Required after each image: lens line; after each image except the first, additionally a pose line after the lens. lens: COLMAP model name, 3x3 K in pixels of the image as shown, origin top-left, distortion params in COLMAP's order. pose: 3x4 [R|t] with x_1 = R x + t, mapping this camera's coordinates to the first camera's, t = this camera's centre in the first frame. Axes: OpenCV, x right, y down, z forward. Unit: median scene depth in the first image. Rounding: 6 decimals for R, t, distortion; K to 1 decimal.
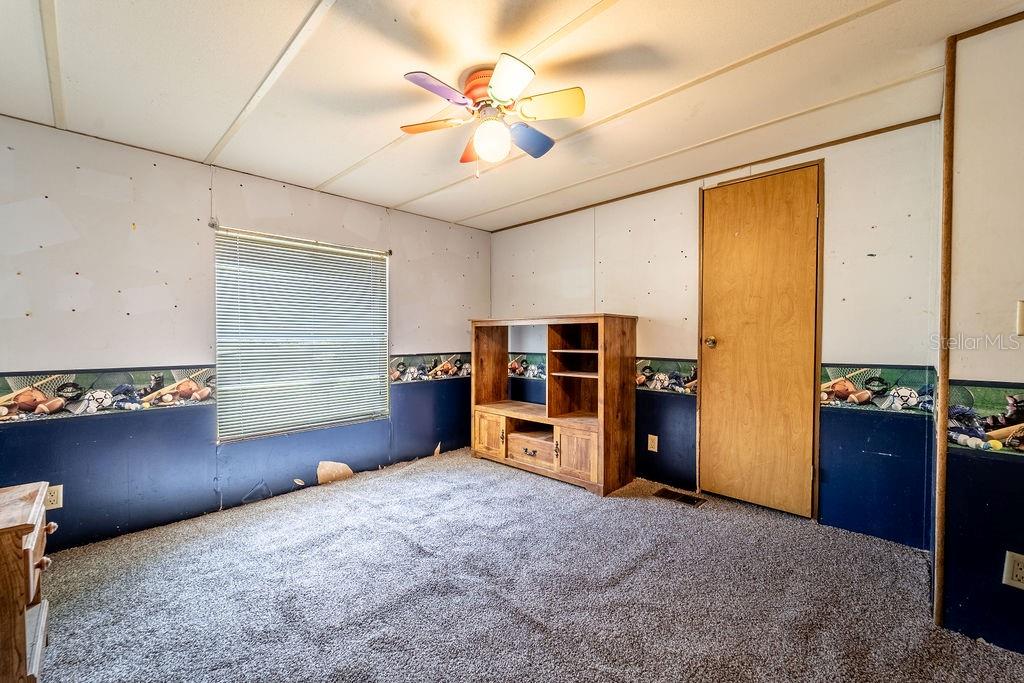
lens RADIAL K [[416.2, 0, 512.0], [0, 416.2, 341.5], [0, 0, 1]] dist [0.000194, -0.000163]
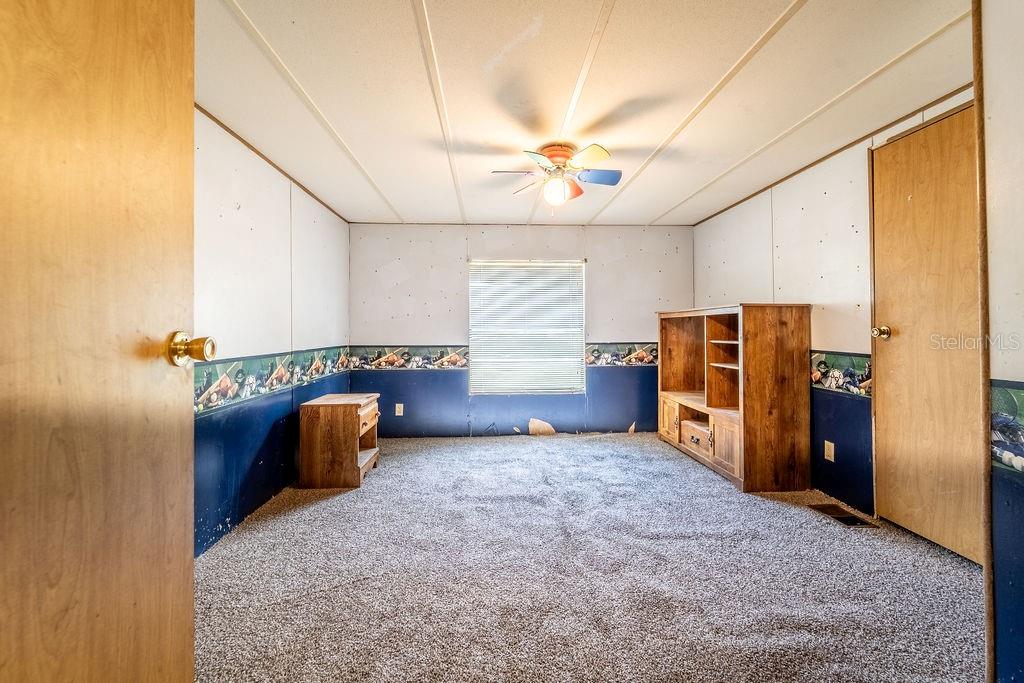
lens RADIAL K [[433.9, 0, 512.3], [0, 433.9, 320.1], [0, 0, 1]] dist [0.000143, -0.000235]
pose [[0.733368, -0.015548, -0.679654, 0.502739], [-0.006000, 0.999551, -0.029340, 0.005018], [0.679805, 0.025595, 0.732946, -0.113994]]
